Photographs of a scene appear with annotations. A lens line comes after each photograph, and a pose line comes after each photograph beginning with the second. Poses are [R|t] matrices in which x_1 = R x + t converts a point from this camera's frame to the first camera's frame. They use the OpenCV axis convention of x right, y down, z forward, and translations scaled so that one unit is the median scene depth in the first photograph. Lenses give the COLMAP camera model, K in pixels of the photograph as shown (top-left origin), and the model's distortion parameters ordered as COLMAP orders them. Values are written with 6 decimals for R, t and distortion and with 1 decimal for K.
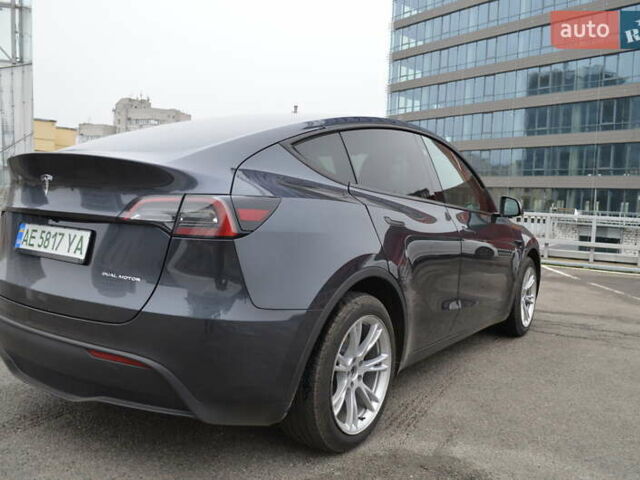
lens RADIAL K [[565.7, 0, 323.1], [0, 565.7, 240.6], [0, 0, 1]] dist [-0.083693, 0.012976]
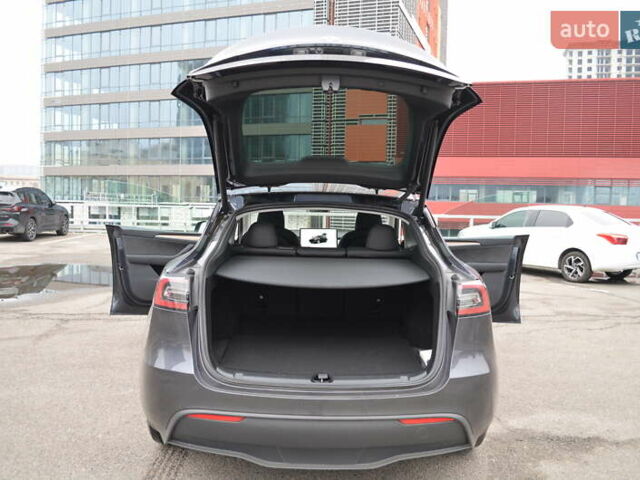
lens RADIAL K [[565.7, 0, 323.1], [0, 565.7, 240.6], [0, 0, 1]] dist [-0.083693, 0.012976]
pose [[0.820175, -0.074082, 0.567296, -0.829182], [0.057248, 0.997231, 0.047459, -0.174945], [-0.569241, -0.006448, 0.822146, 0.073929]]
